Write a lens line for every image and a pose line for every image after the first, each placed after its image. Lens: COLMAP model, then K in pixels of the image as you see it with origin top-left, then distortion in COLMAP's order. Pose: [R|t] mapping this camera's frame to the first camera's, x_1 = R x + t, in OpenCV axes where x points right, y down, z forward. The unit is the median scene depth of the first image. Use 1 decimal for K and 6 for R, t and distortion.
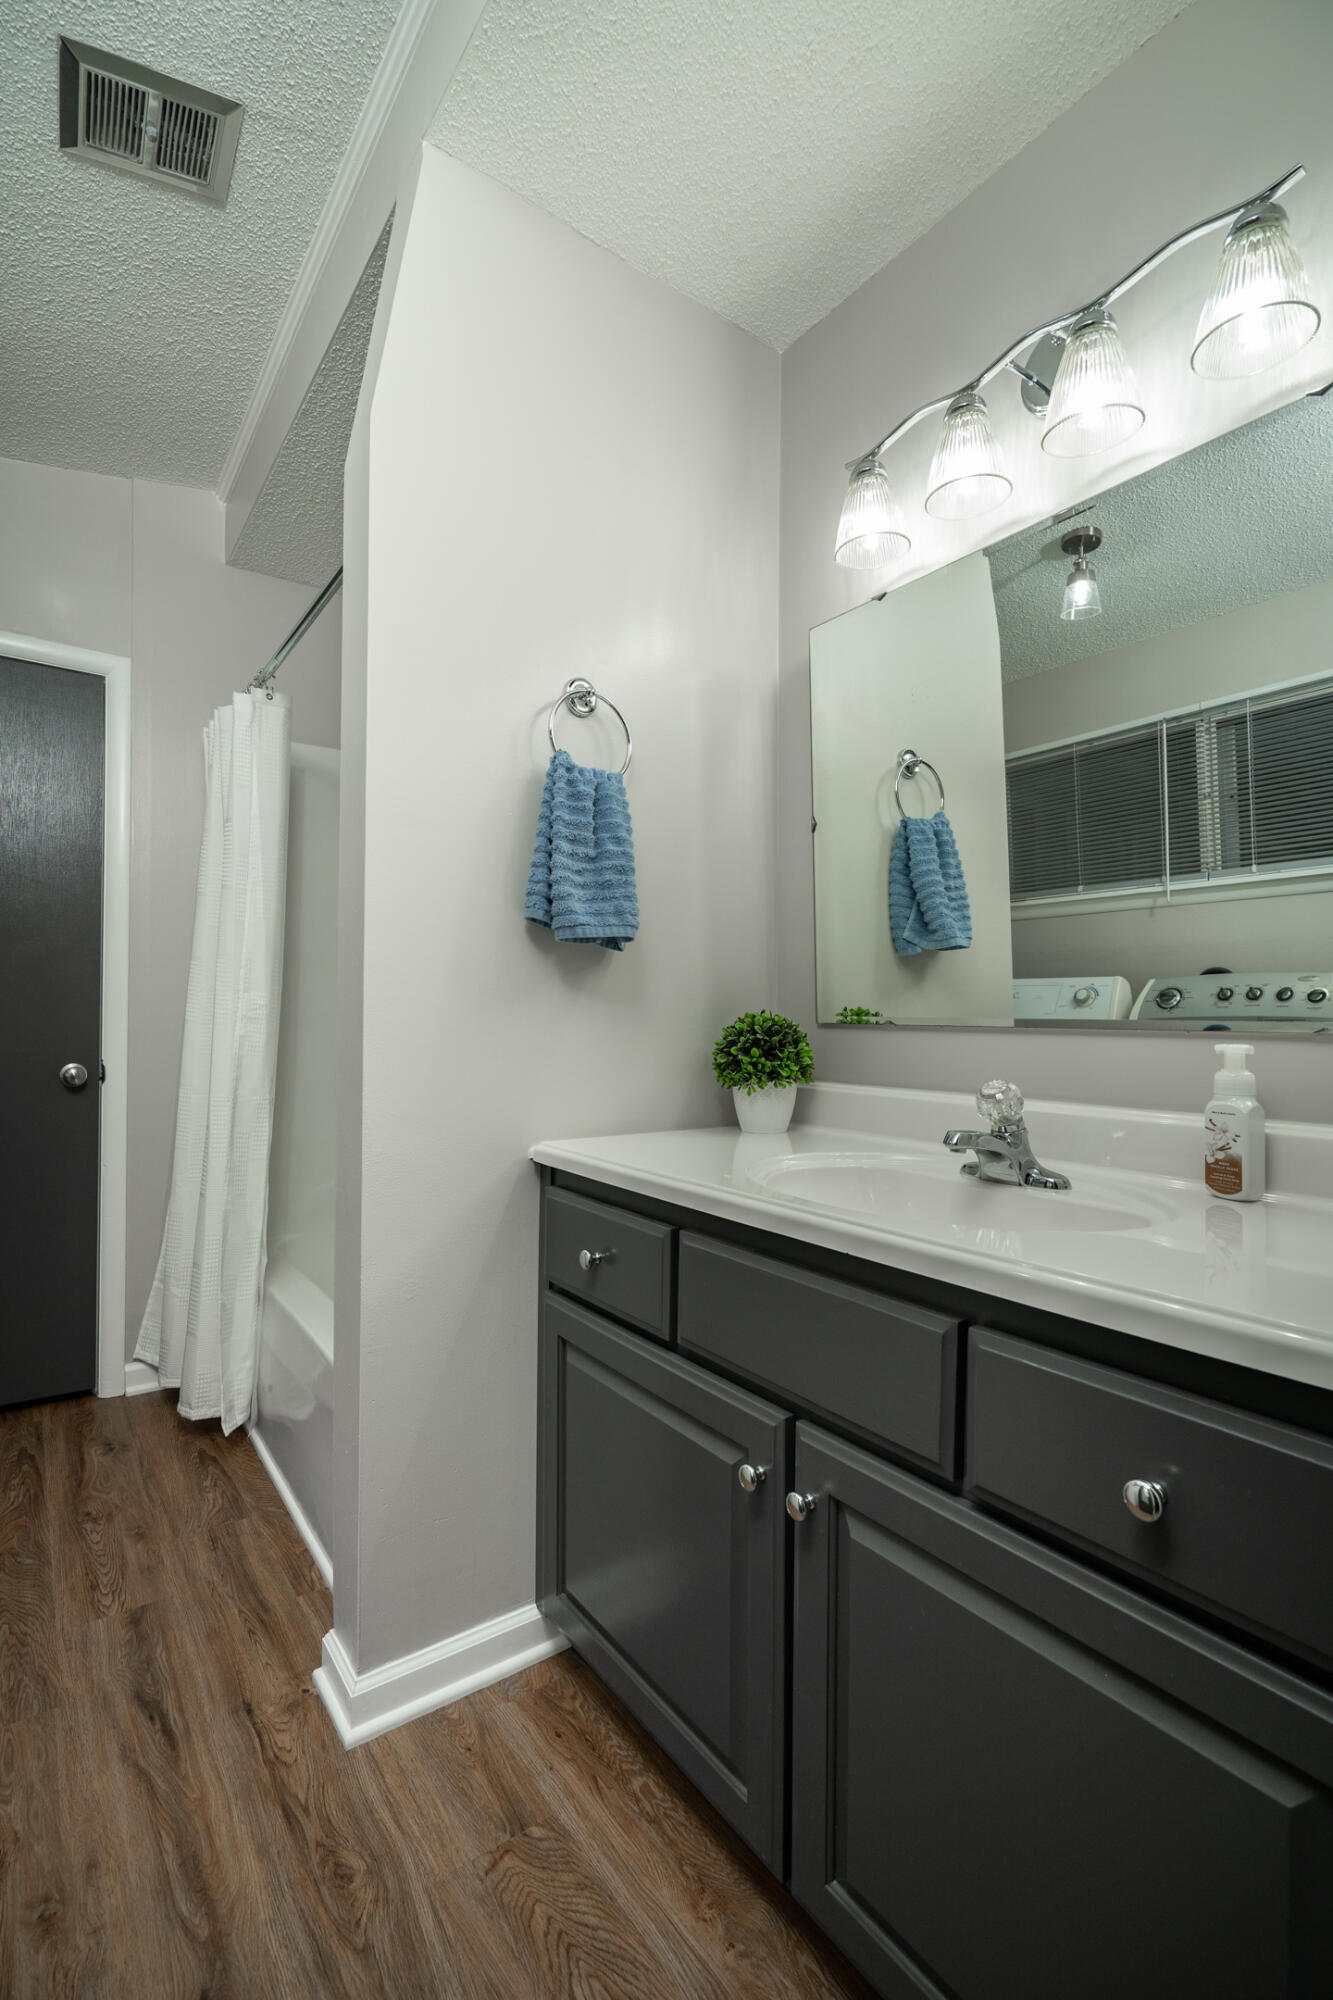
lens RADIAL K [[910.8, 0, 666.5], [0, 910.8, 1000.0], [0, 0, 1]] dist [-0.002115, -0.000497]
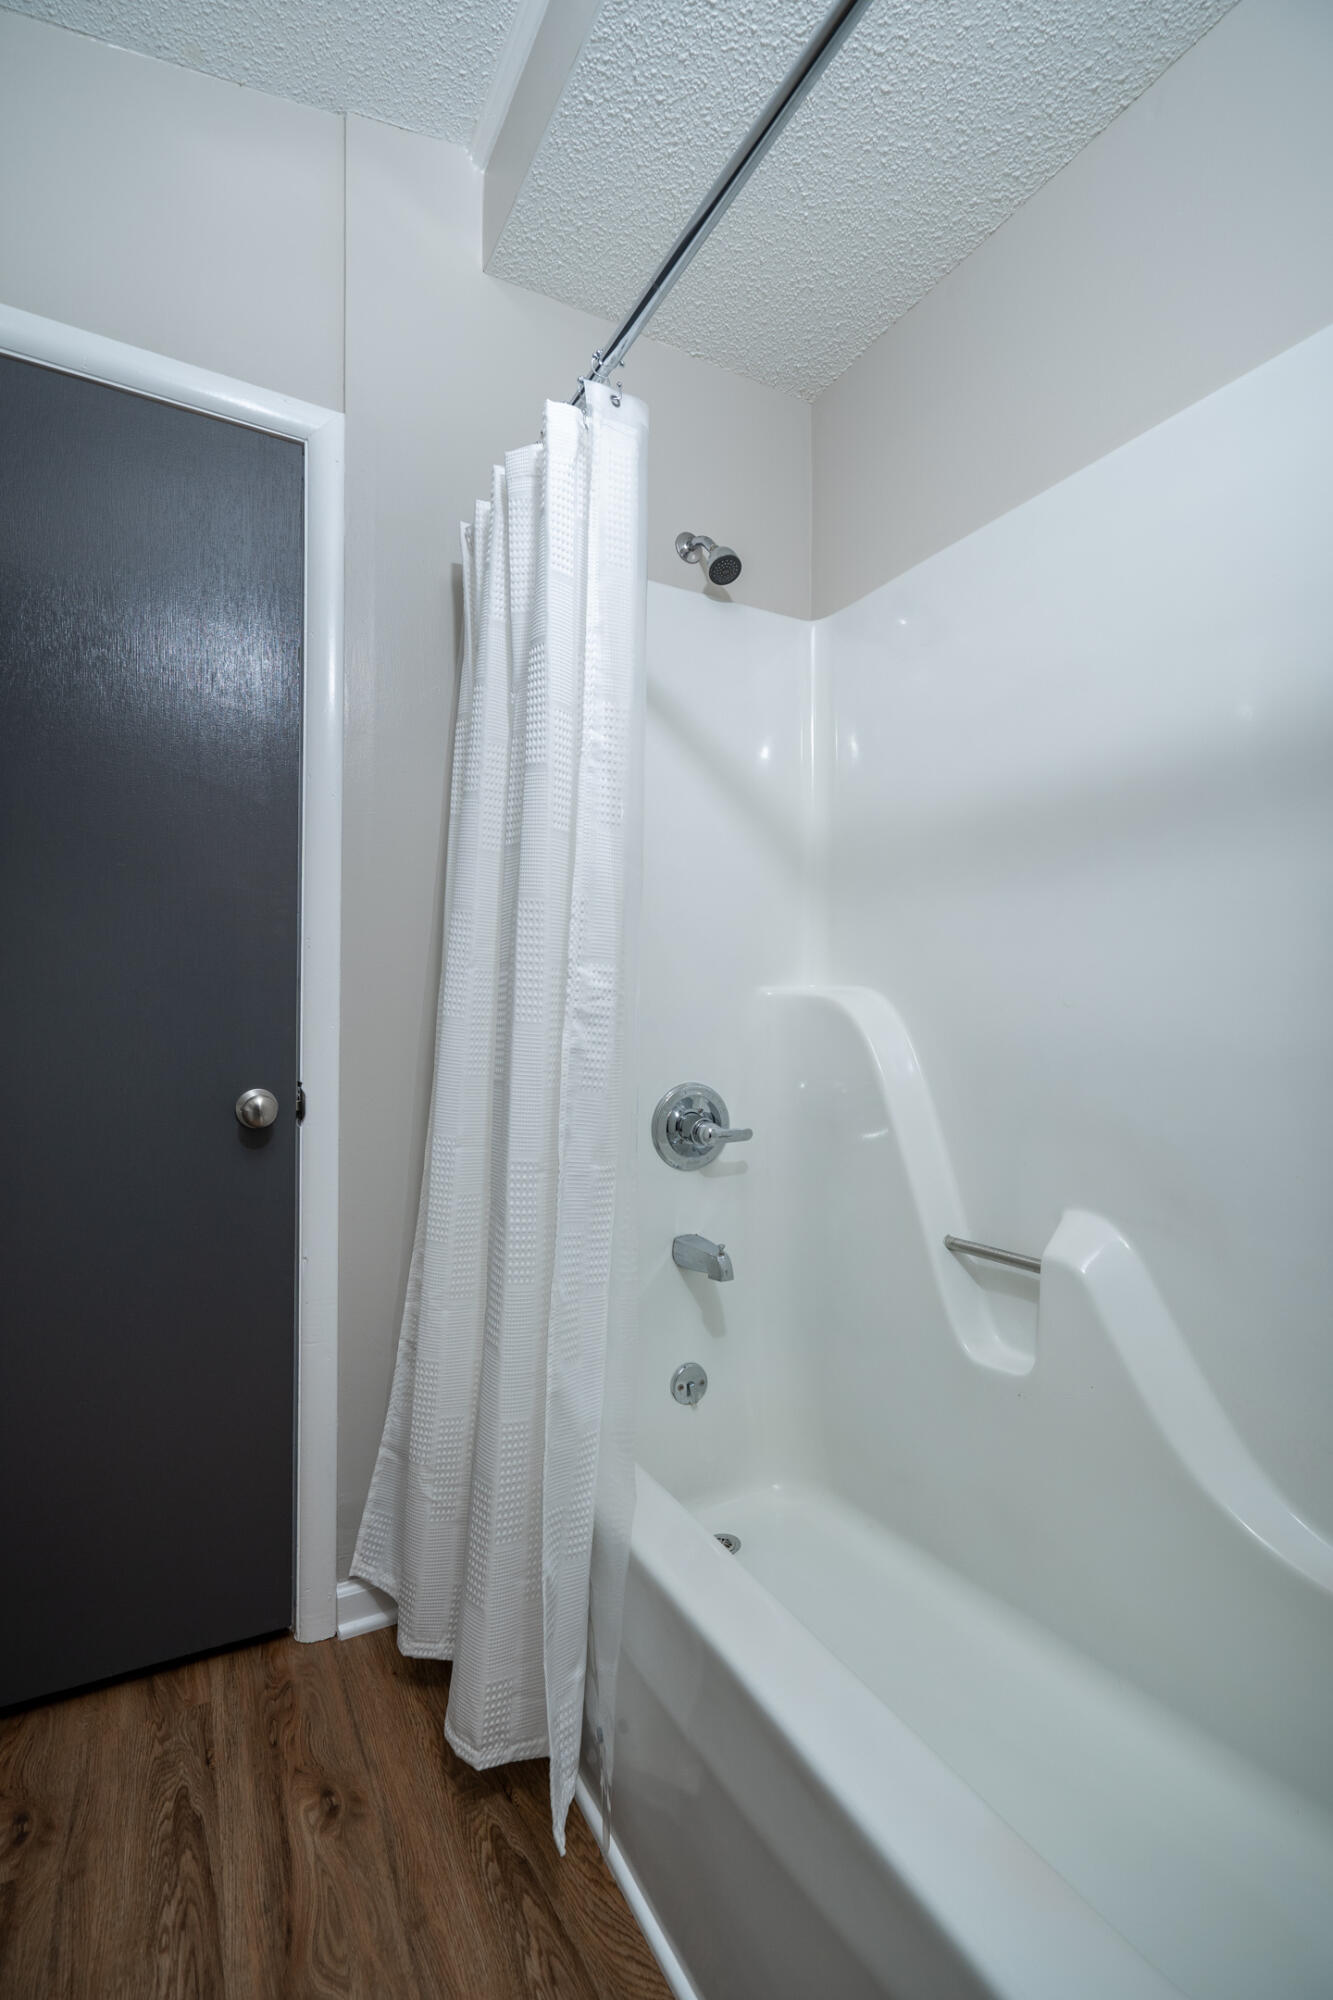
lens RADIAL K [[910.8, 0, 666.5], [0, 910.8, 1000.0], [0, 0, 1]] dist [-0.002115, -0.000497]
pose [[0.992784, 0.000367, -0.119917, -0.319750], [0.000104, 0.999992, 0.003921, 0.008775], [0.119917, -0.003905, 0.992776, 0.447697]]
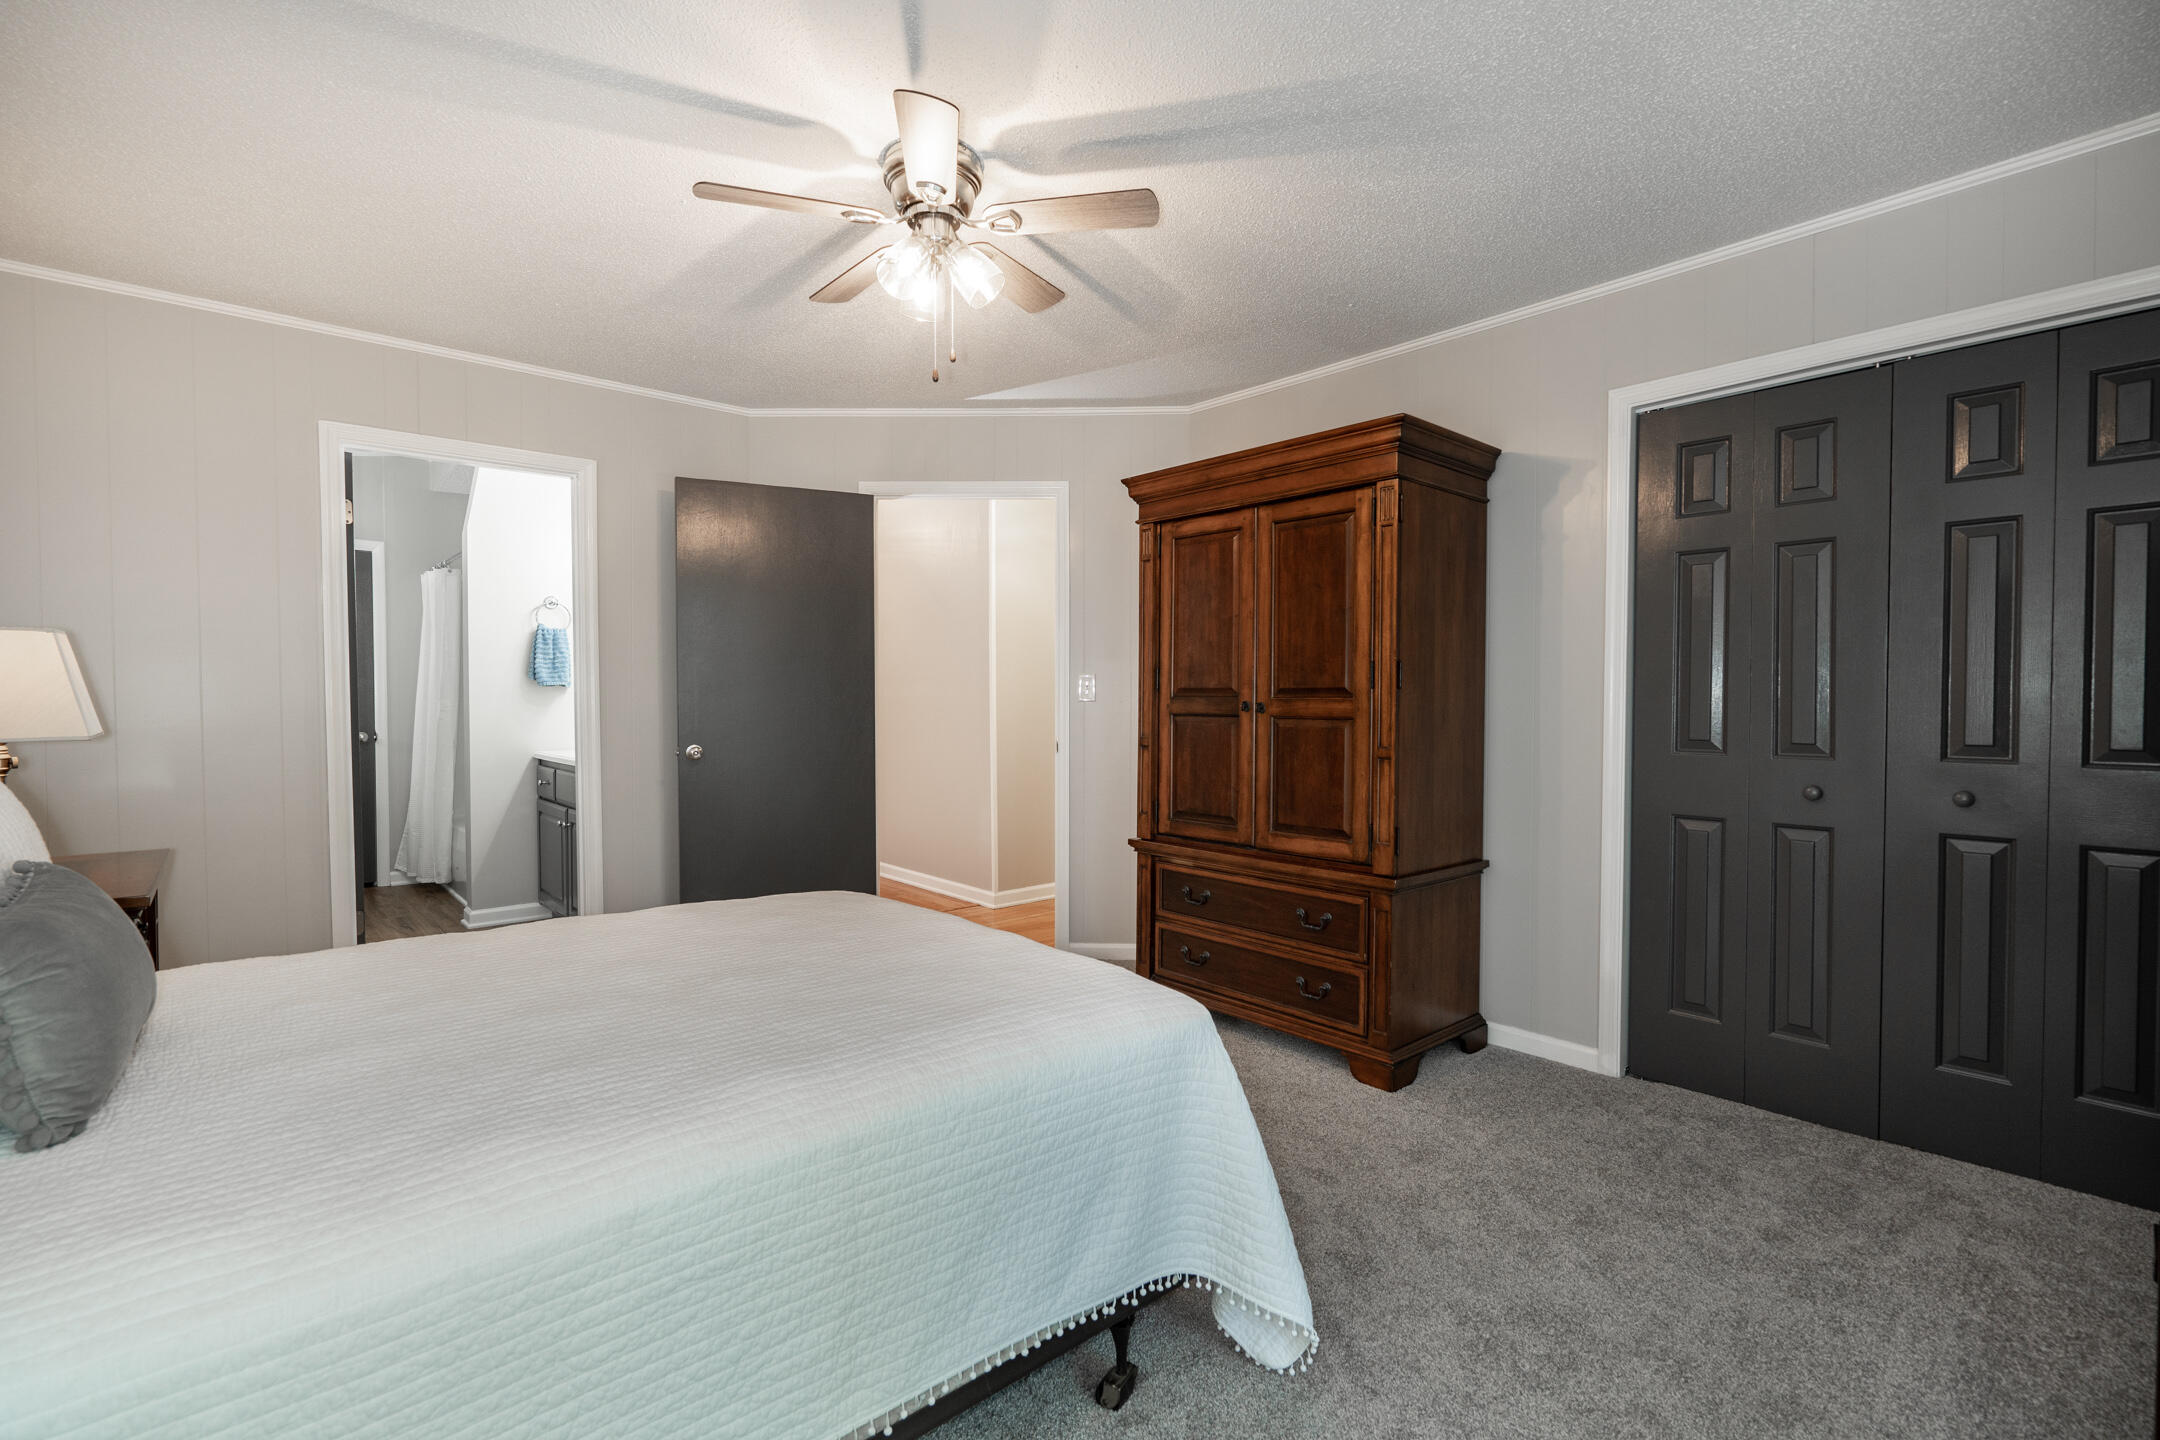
lens RADIAL K [[983.7, 0, 1080.0], [0, 983.7, 720.0], [0, 0, 1]] dist [-0.002115, -0.000497]
pose [[0.994962, -0.009058, 0.099839, 0.858967], [0.006077, 0.999528, 0.030115, -0.024409], [-0.100065, -0.029356, 0.994548, -1.571734]]
